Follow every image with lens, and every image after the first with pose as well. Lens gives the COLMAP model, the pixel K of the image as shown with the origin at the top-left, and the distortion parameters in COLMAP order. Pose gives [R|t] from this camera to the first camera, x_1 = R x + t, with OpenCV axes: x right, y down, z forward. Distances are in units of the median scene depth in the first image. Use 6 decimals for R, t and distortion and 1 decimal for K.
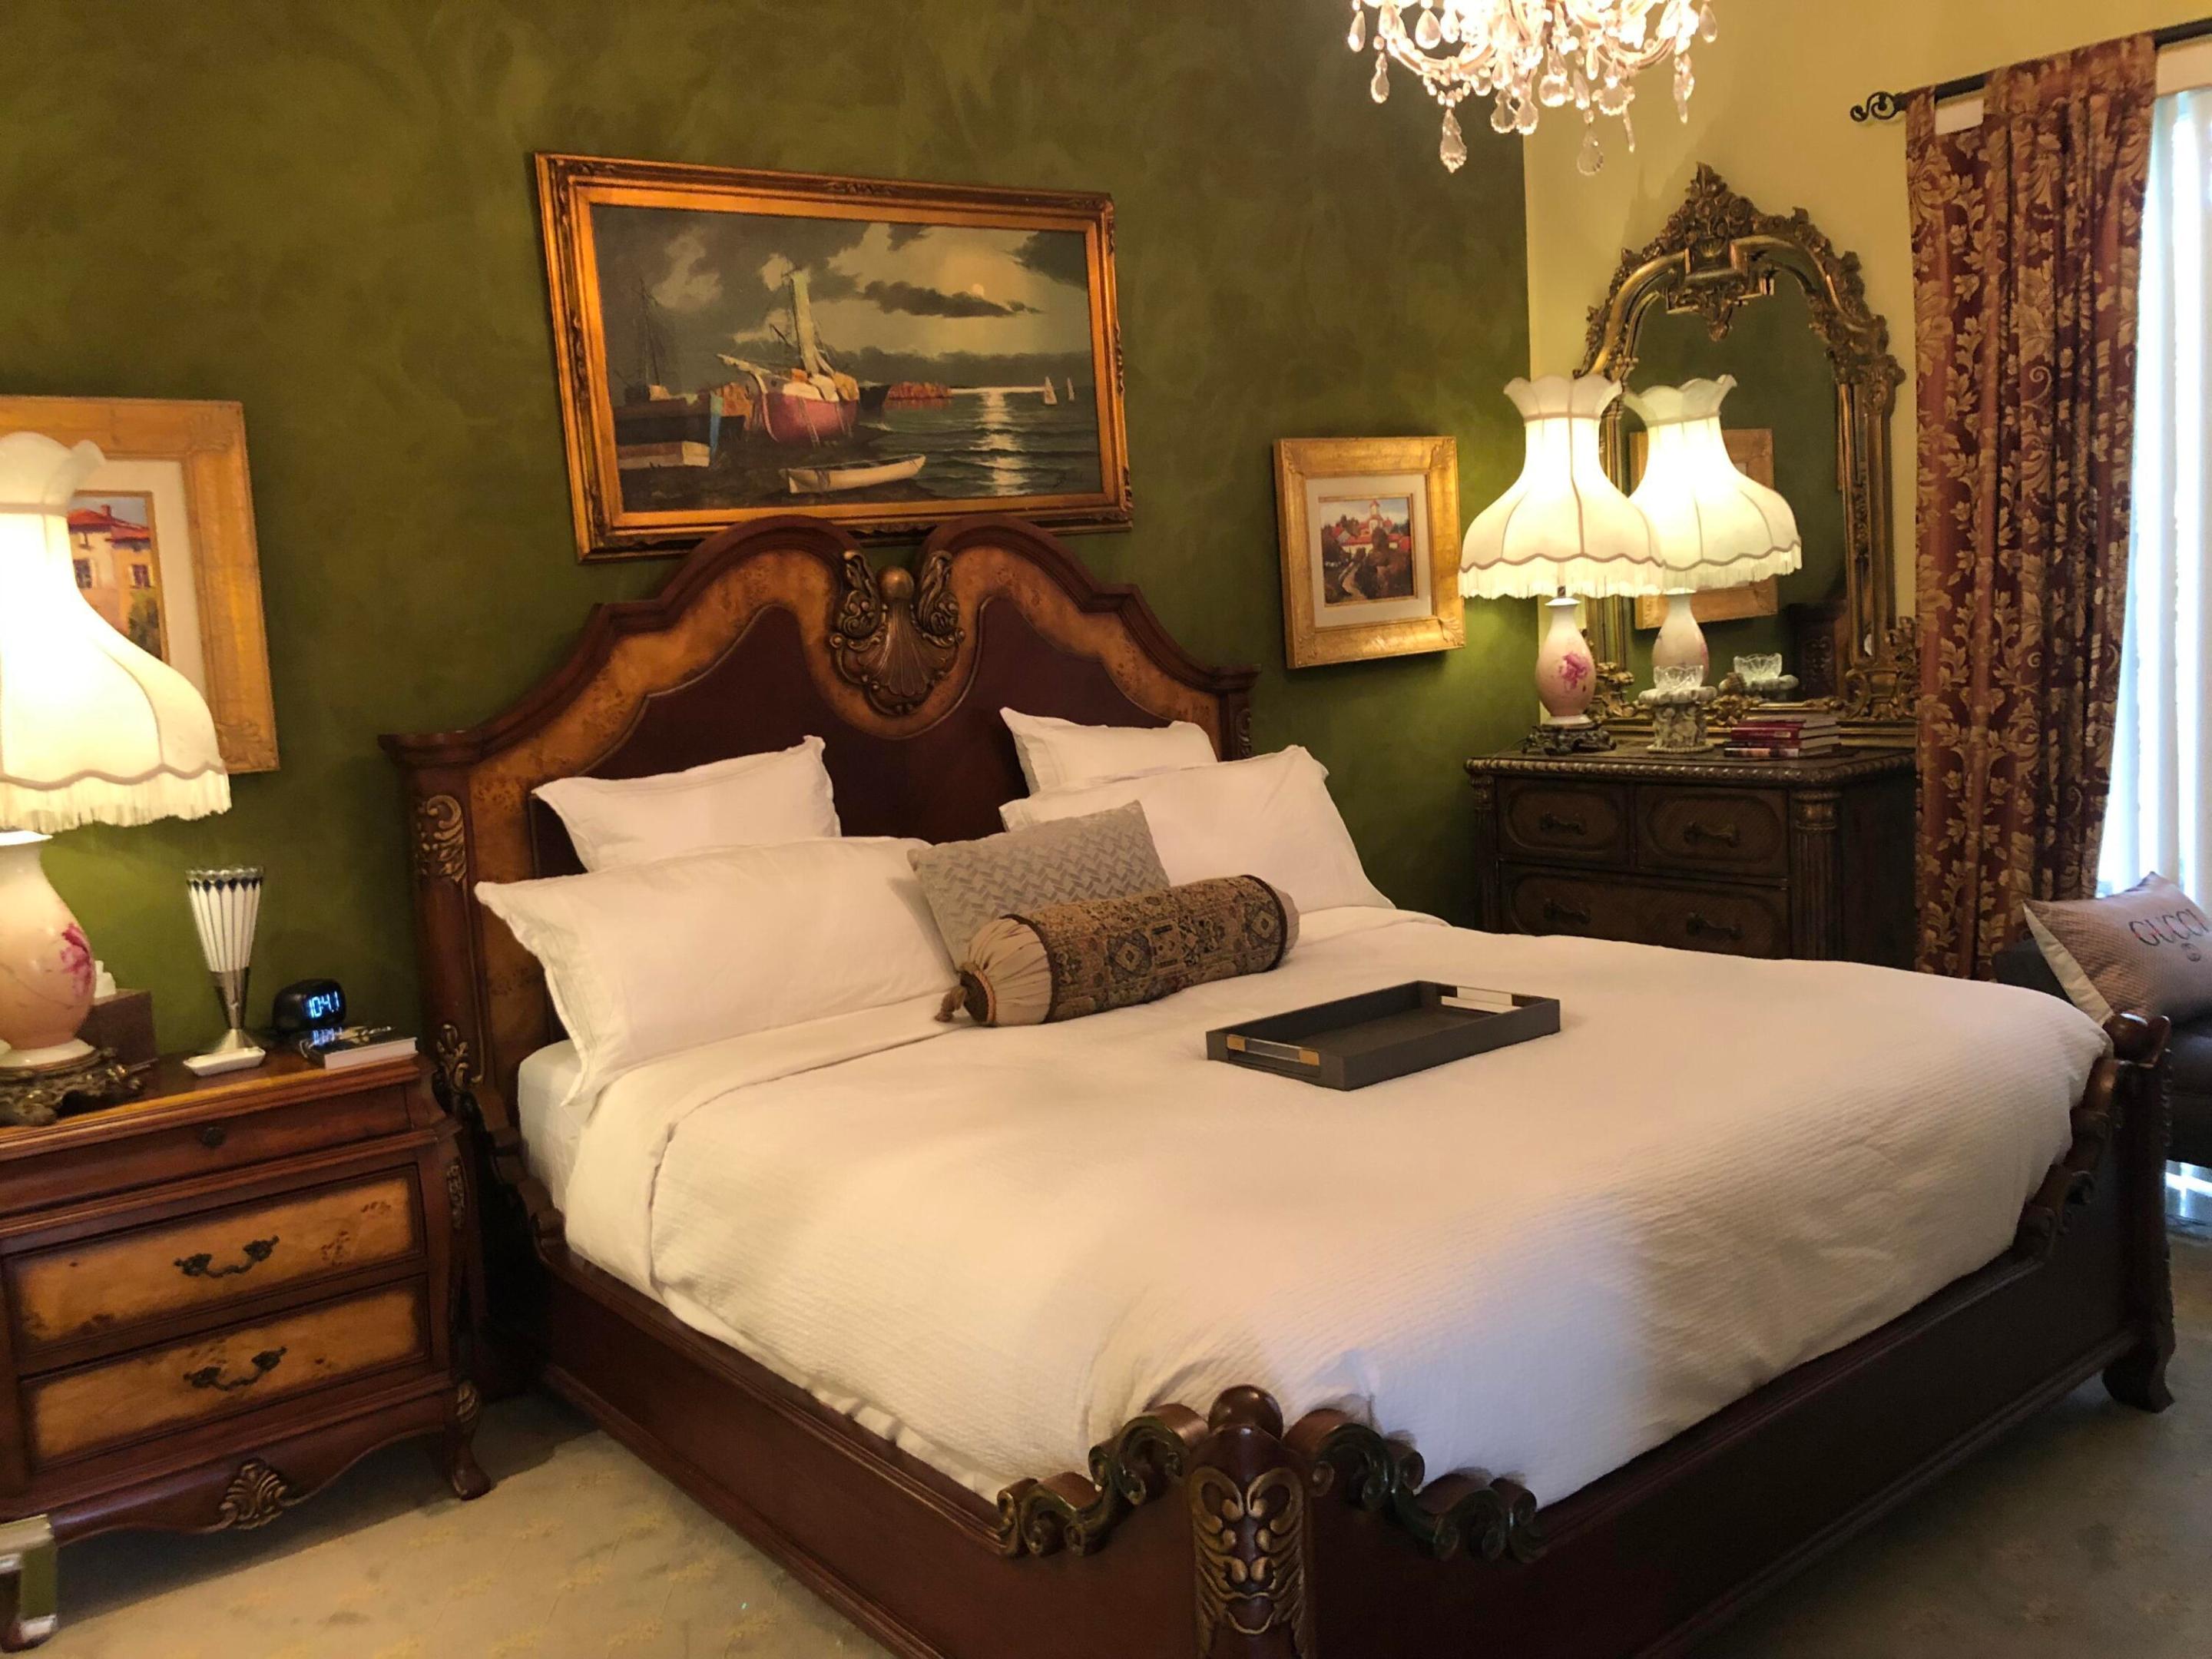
lens RADIAL K [[1844.7, 0, 1105.2], [0, 1844.7, 829.0], [0, 0, 1]] dist [0.049129, -0.079419]
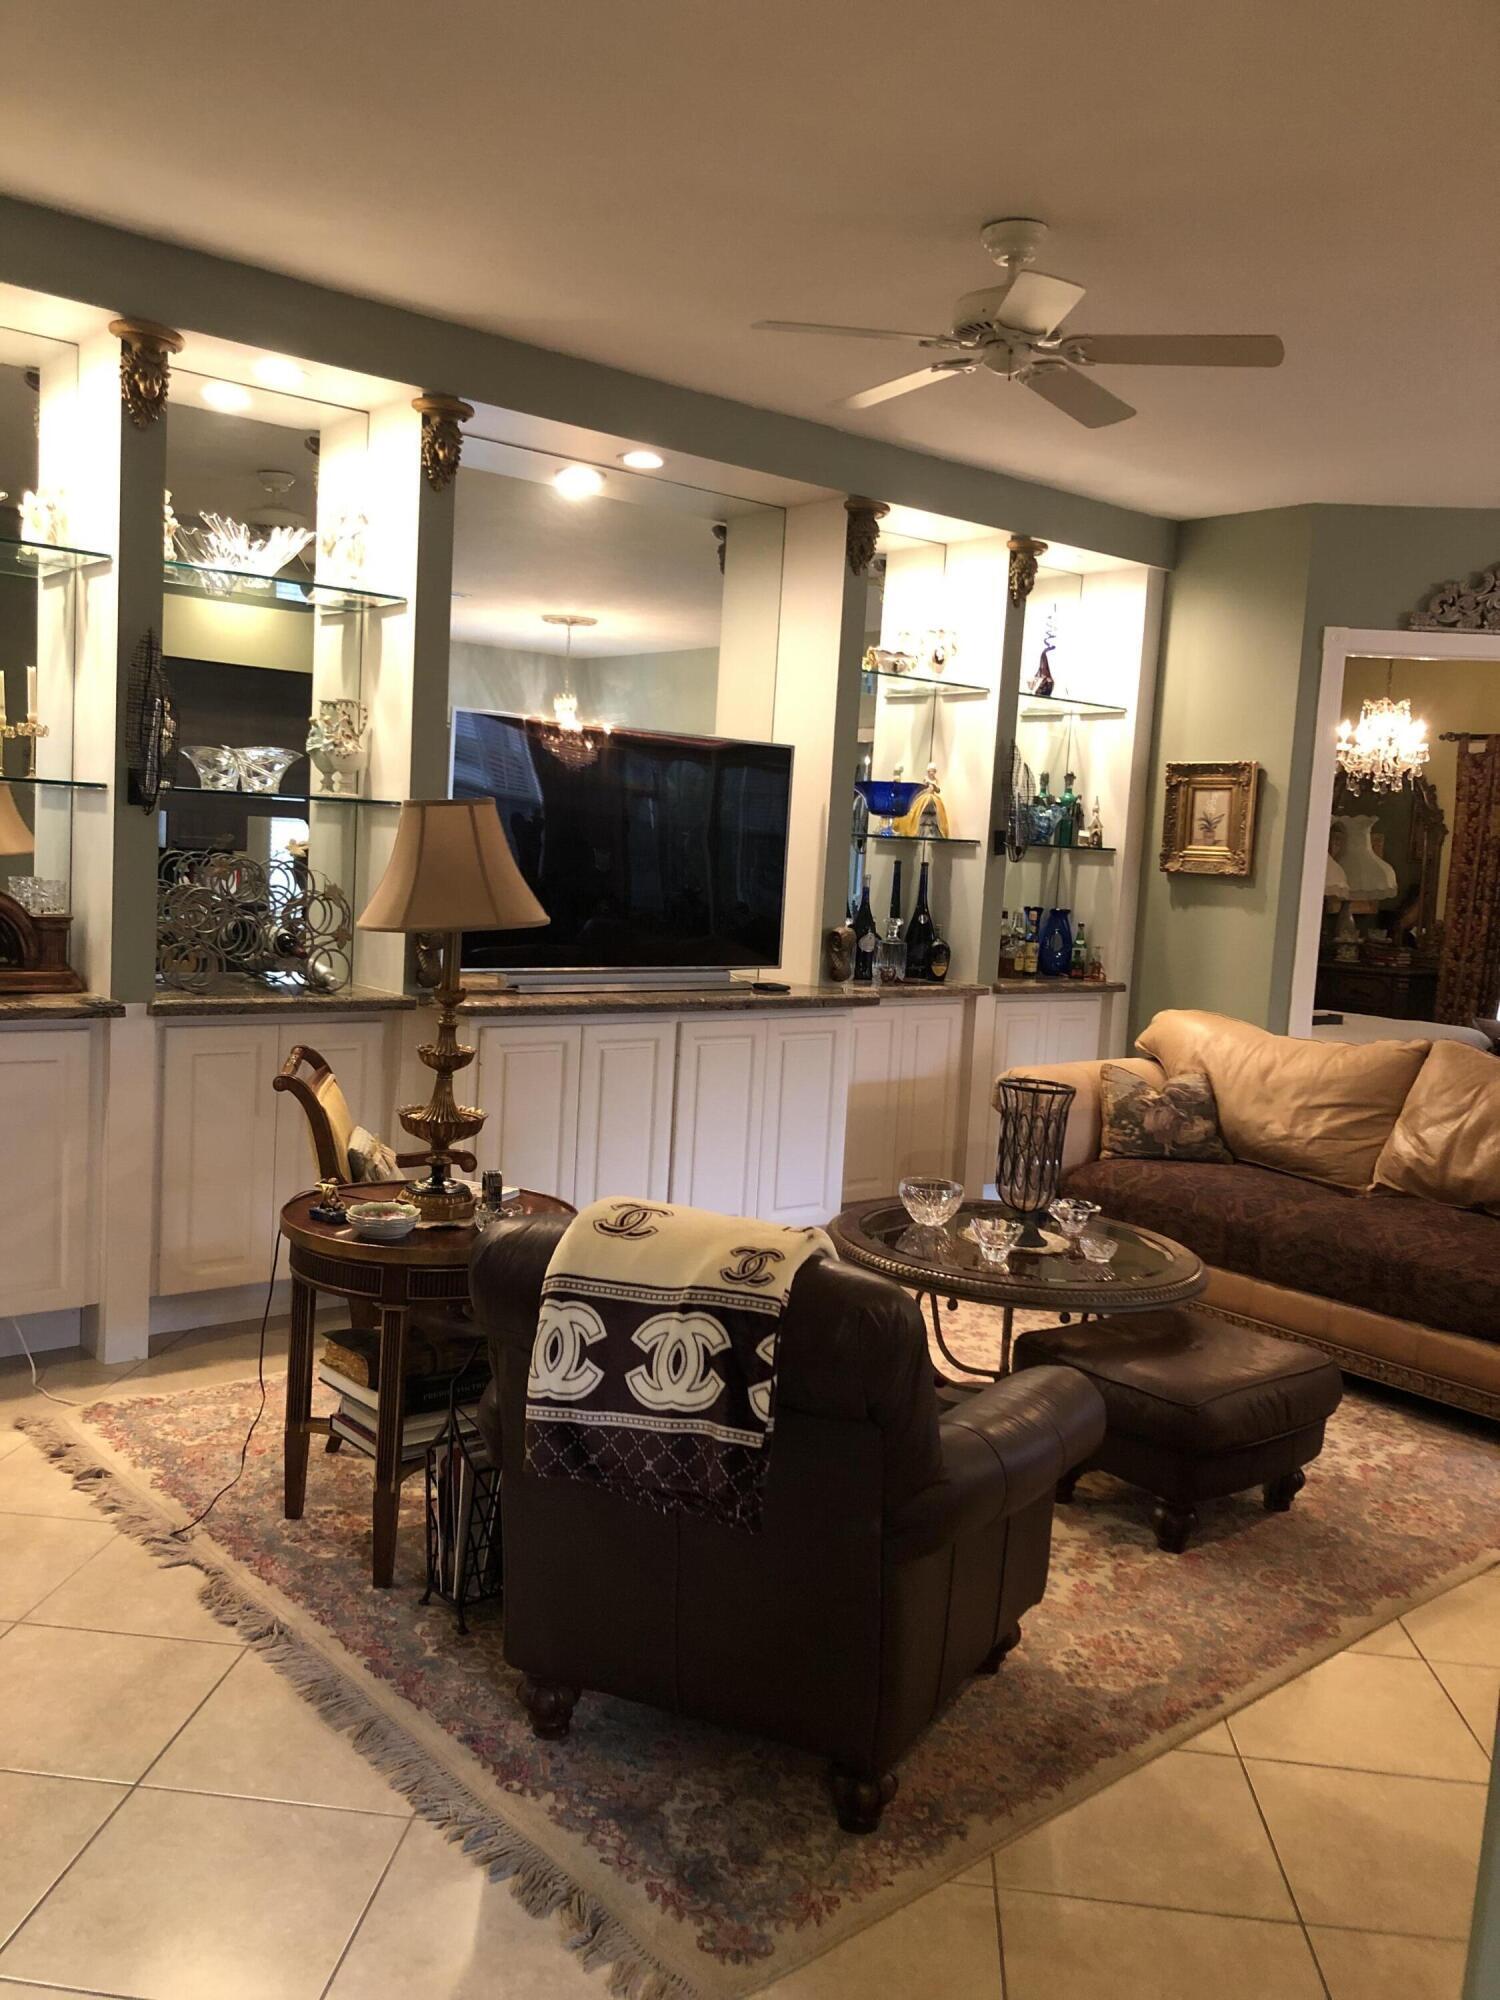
lens RADIAL K [[1667.9, 0, 748.2], [0, 1667.9, 1002.5], [0, 0, 1]] dist [0.049129, -0.079419]
pose [[0.992650, 0.108571, 0.053456, -0.737658], [-0.107429, 0.993928, -0.023807, 0.185049], [-0.055716, 0.017889, 0.998286, -1.485059]]
